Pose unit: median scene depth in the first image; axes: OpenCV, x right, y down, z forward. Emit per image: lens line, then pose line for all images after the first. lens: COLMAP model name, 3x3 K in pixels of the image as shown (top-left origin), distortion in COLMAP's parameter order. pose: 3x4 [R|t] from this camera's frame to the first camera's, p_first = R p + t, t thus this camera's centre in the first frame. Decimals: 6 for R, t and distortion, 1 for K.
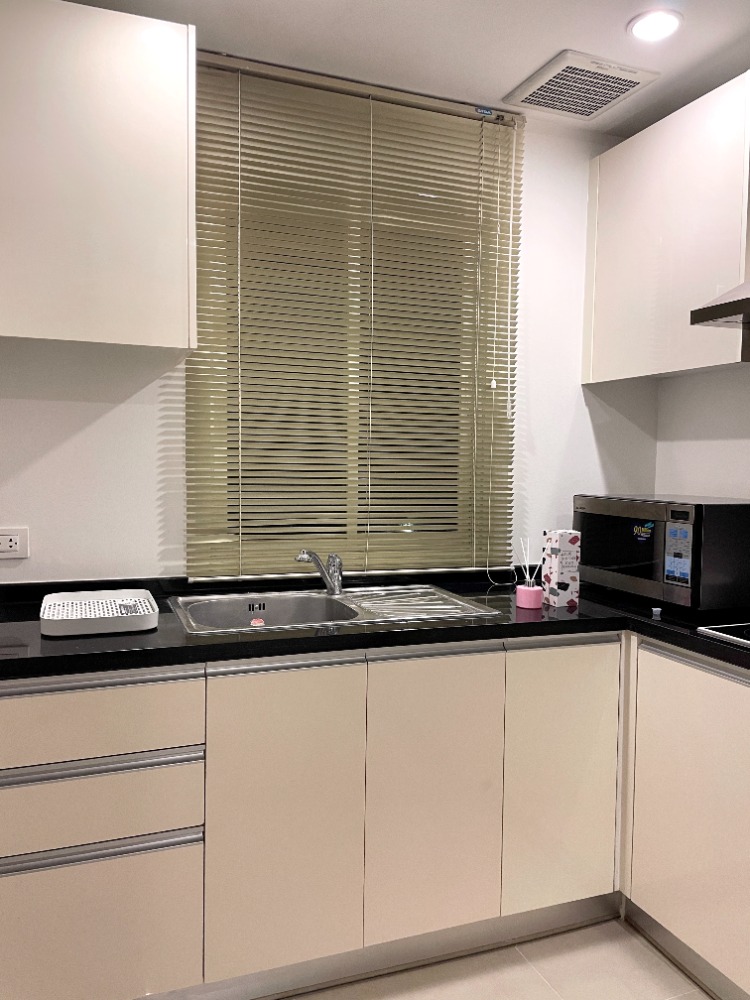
lens RADIAL K [[772.2, 0, 373.6], [0, 772.2, 499.7], [0, 0, 1]] dist [0.008530, -0.001598]
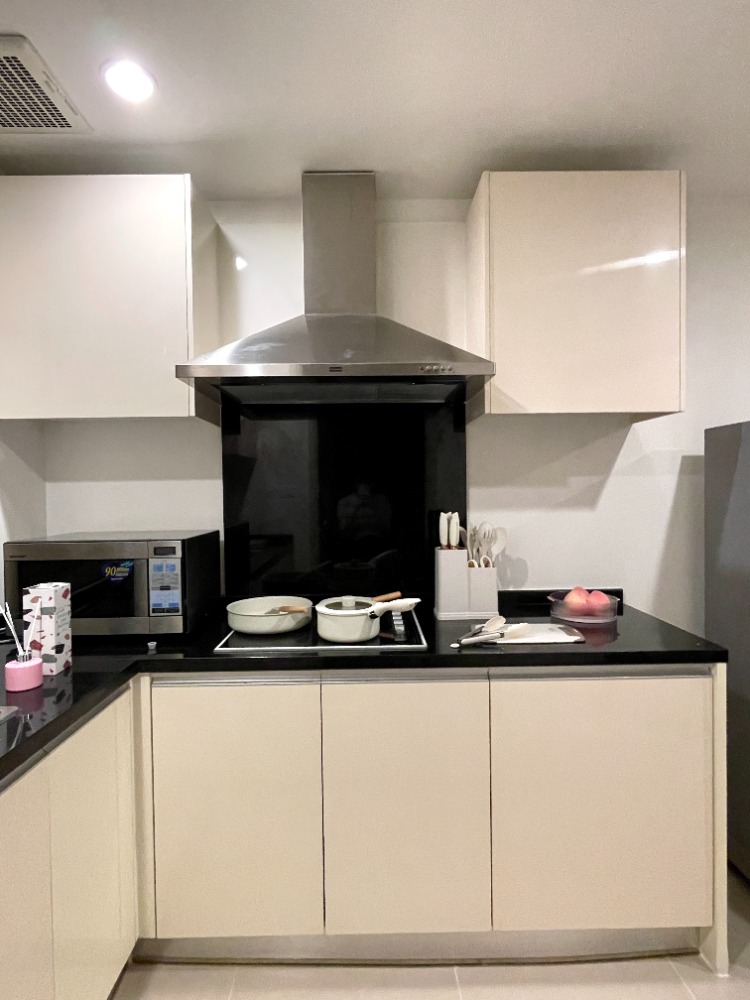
lens RADIAL K [[519.2, 0, 375.8], [0, 519.2, 499.9], [0, 0, 1]] dist [-0.004243, -0.001668]
pose [[0.351498, -0.033783, 0.935579, -0.171153], [0.070057, 0.997496, 0.009698, -0.036320], [-0.933564, 0.062135, 0.352984, 0.450439]]
